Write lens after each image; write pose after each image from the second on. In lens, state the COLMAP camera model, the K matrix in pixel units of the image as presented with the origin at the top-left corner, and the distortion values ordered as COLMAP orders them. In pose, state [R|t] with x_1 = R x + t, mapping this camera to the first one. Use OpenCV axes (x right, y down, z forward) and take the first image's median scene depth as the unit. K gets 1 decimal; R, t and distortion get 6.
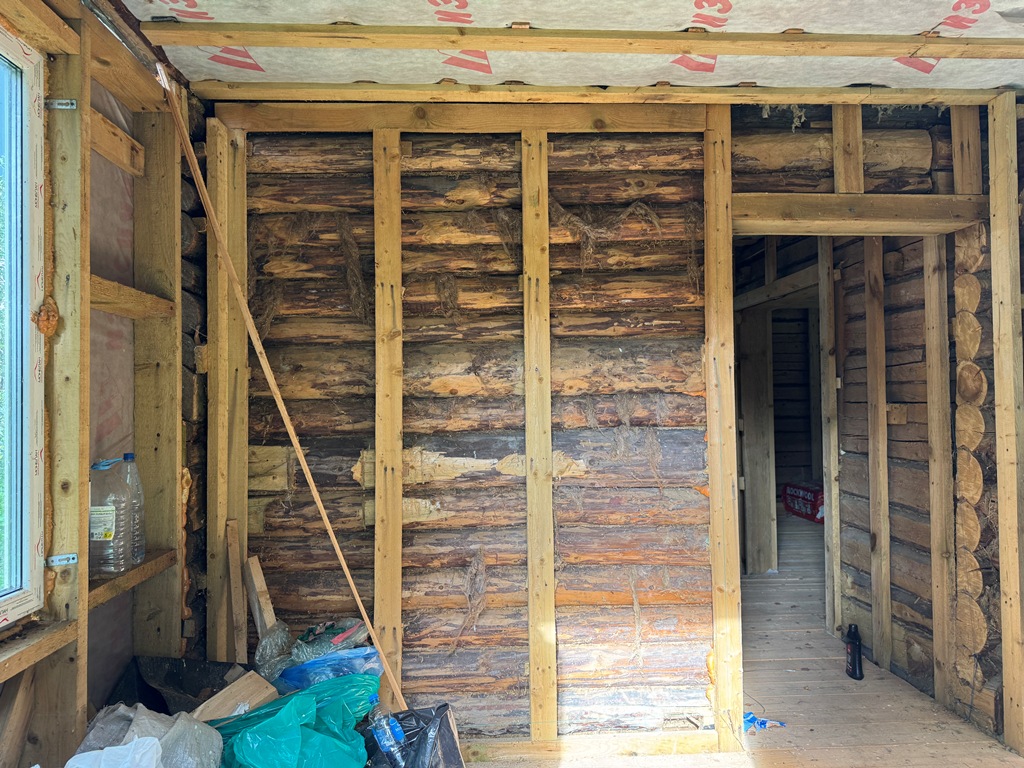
lens RADIAL K [[723.6, 0, 511.7], [0, 723.6, 382.6], [0, 0, 1]] dist [0.067418, -0.043017]
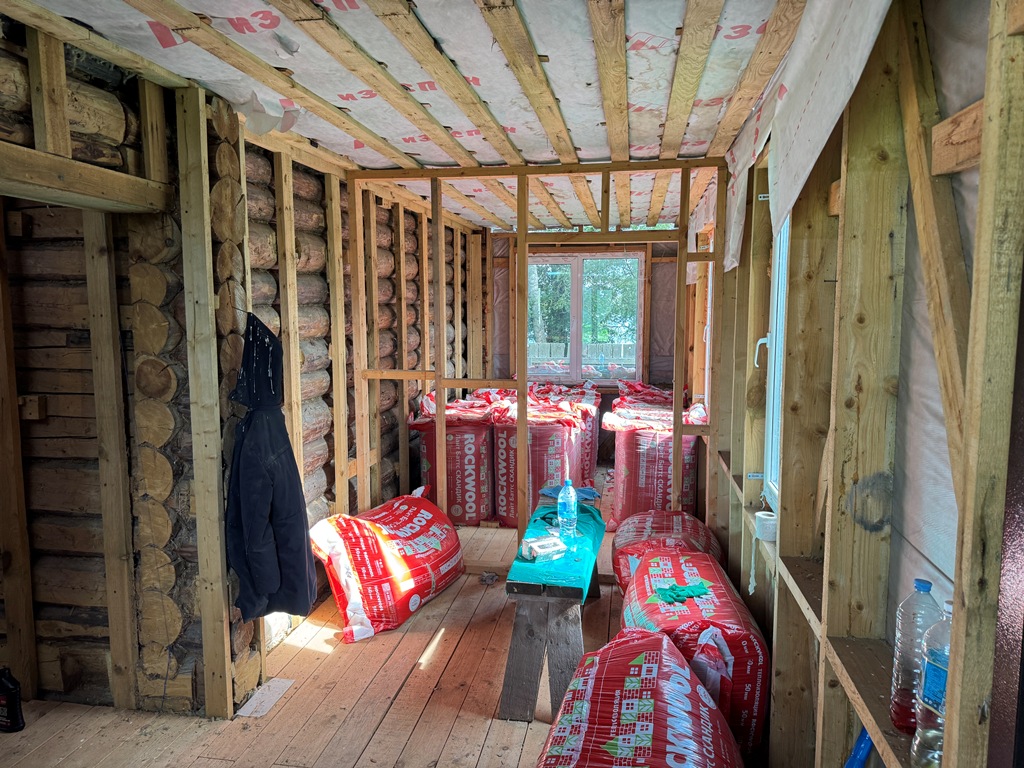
lens RADIAL K [[723.6, 0, 510.5], [0, 723.6, 386.0], [0, 0, 1]] dist [0.067418, -0.043017]
pose [[0.241881, -0.102506, 0.964876, -0.196940], [-0.029548, 0.993165, 0.112919, -0.114128], [-0.969856, -0.055823, 0.237199, 0.325074]]
